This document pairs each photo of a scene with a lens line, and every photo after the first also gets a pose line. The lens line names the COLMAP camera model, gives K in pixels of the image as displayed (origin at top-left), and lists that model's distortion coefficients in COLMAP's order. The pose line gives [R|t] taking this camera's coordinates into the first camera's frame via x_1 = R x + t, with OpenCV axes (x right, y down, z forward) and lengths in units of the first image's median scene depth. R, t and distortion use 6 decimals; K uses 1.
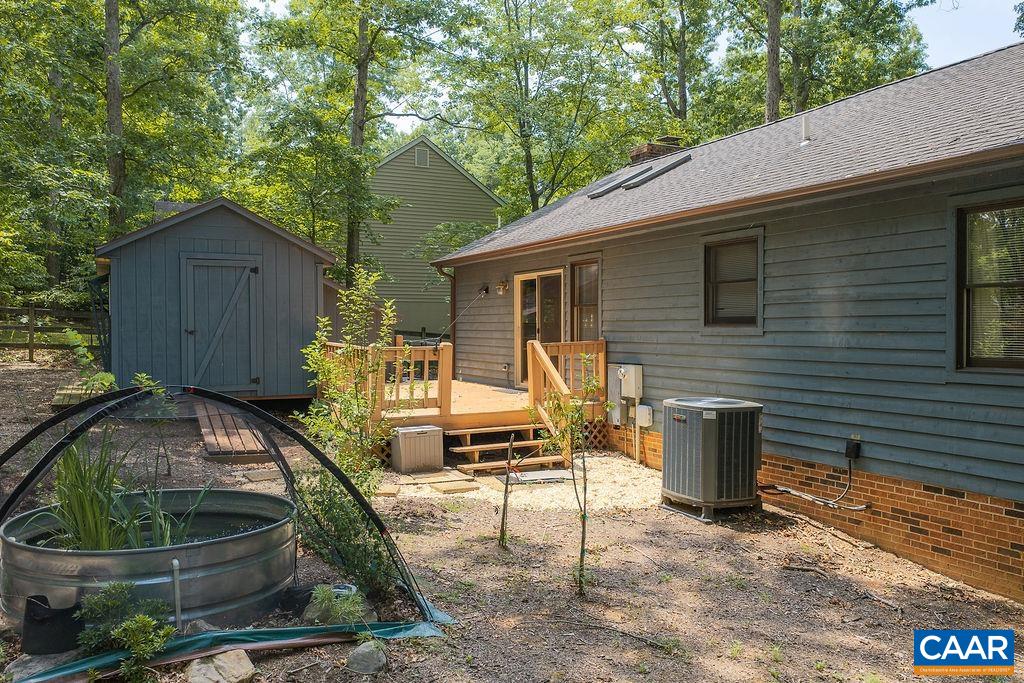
lens RADIAL K [[849.9, 0, 512.0], [0, 849.9, 341.5], [0, 0, 1]] dist [0.012571, -0.021964]
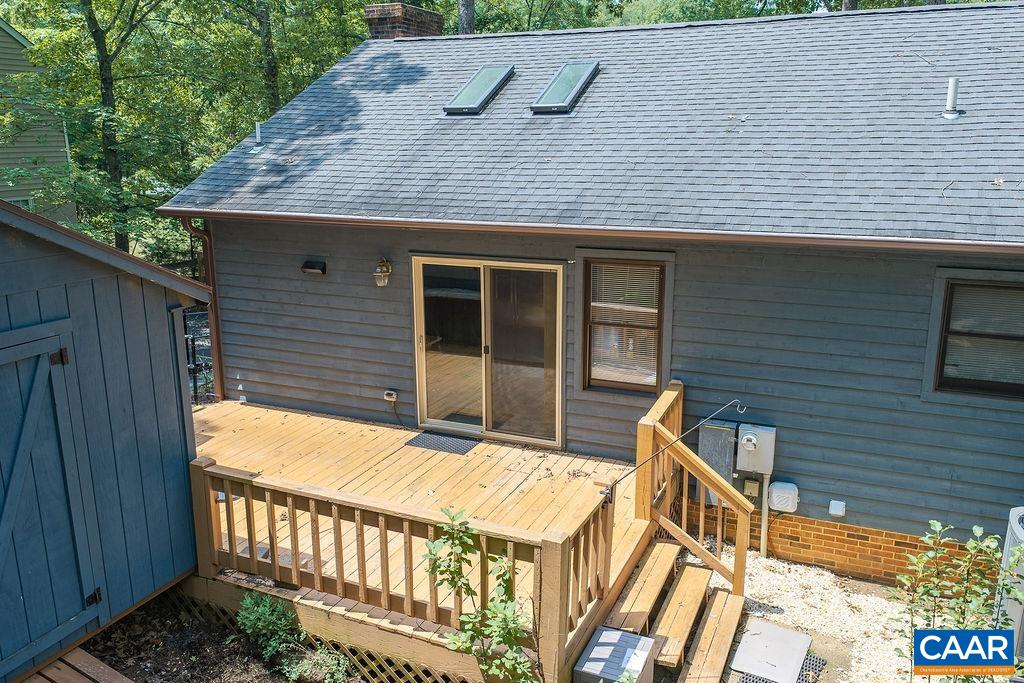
lens RADIAL K [[849.9, 0, 512.0], [0, 849.9, 341.5], [0, 0, 1]] dist [0.012571, -0.021964]
pose [[0.757748, -0.160156, 0.632588, -0.398857], [0.014343, 0.973267, 0.229227, -0.183860], [-0.652390, -0.164623, 0.739789, 0.558396]]
